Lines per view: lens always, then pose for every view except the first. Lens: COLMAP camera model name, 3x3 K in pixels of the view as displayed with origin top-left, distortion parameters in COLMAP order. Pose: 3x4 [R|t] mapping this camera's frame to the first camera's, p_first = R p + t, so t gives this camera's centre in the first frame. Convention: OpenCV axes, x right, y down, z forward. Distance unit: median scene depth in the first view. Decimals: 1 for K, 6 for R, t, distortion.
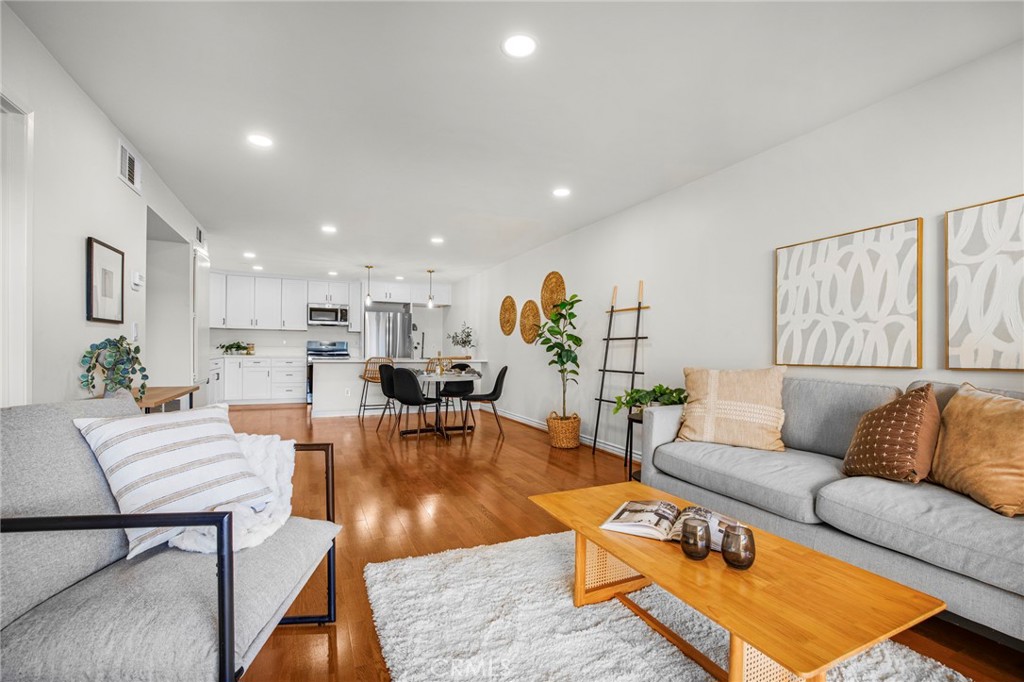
lens RADIAL K [[436.8, 0, 494.2], [0, 436.8, 350.3], [0, 0, 1]] dist [-0.042876, 0.000373]
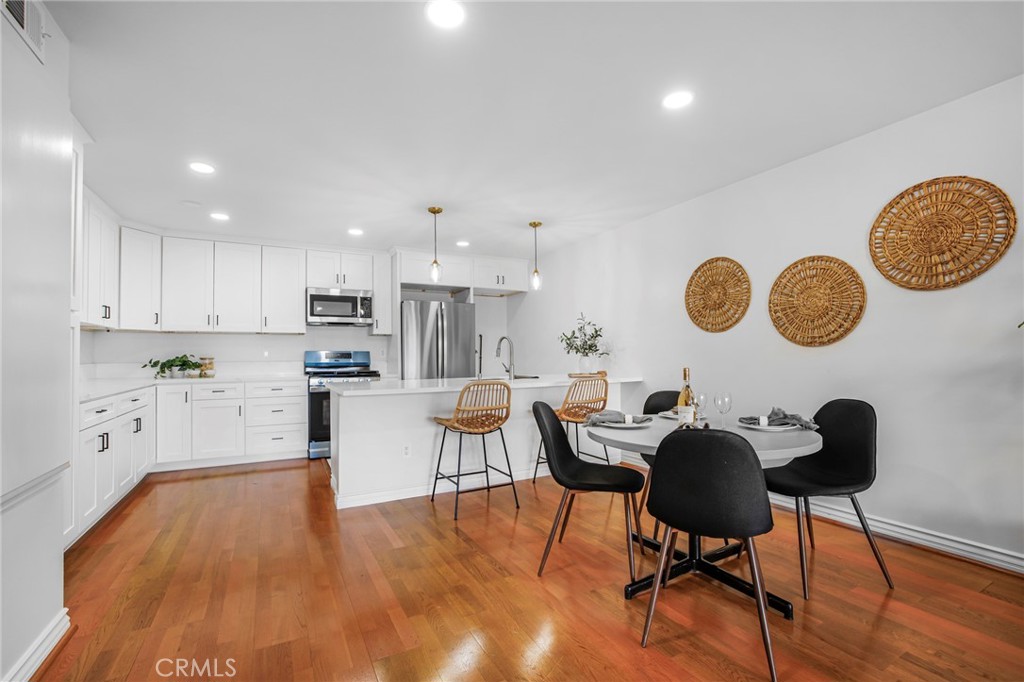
lens RADIAL K [[452.4, 0, 492.9], [0, 452.4, 342.0], [0, 0, 1]] dist [-0.018233, 0.000046]
pose [[0.998585, -0.019376, 0.049529, -0.297380], [0.020965, 0.999276, -0.031760, -0.012524], [-0.048878, 0.032754, 0.998268, 0.532136]]
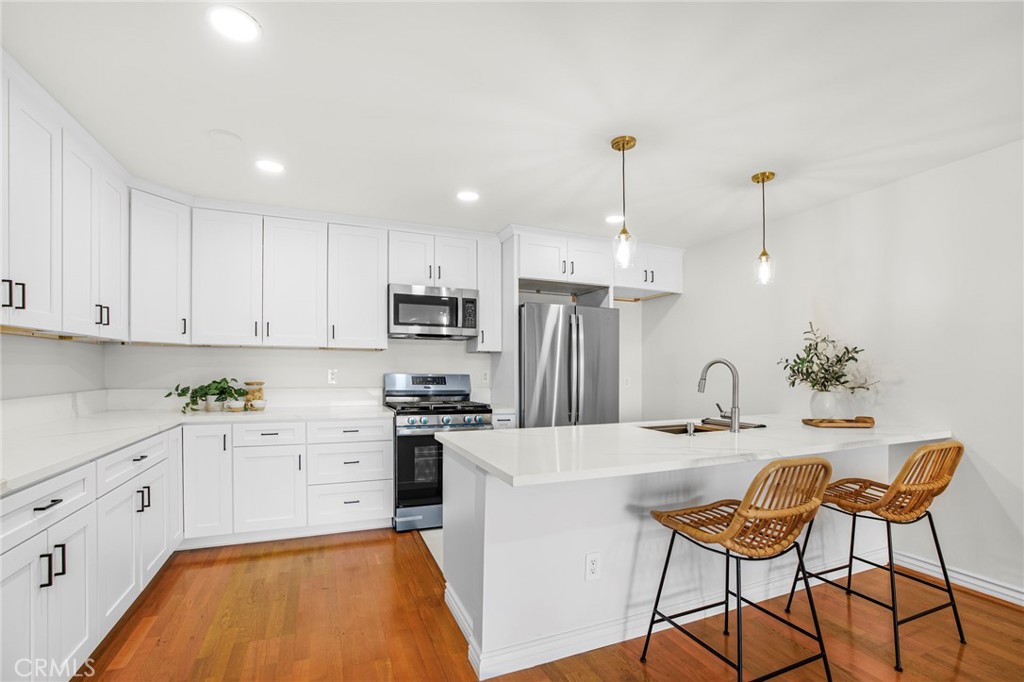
lens RADIAL K [[470.6, 0, 508.6], [0, 470.6, 373.7], [0, 0, 1]] dist [-0.040009, 0.000178]
pose [[0.999439, -0.005839, -0.032984, -0.432737], [0.005984, 0.999973, 0.004299, -0.033322], [0.032958, -0.004494, 0.999447, 0.792491]]
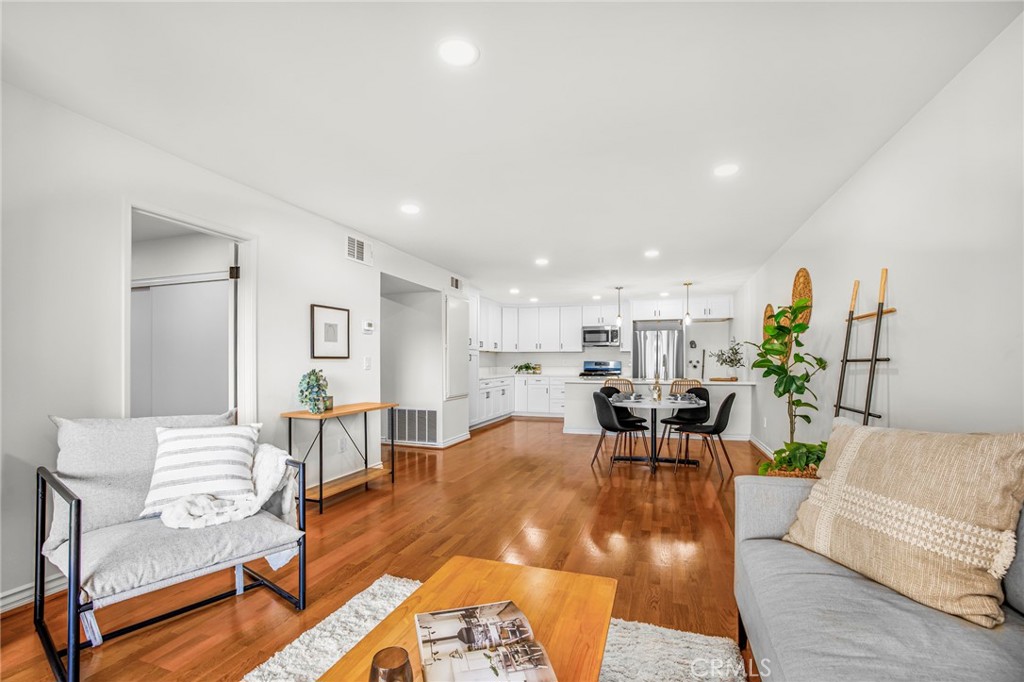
lens RADIAL K [[425.5, 0, 507.4], [0, 425.5, 359.7], [0, 0, 1]] dist [-0.033216, 0.000328]
pose [[0.740541, -0.014836, -0.671848, 0.212757], [0.005519, 0.999857, -0.015996, -0.014130], [0.671989, 0.008138, 0.740517, 0.122794]]
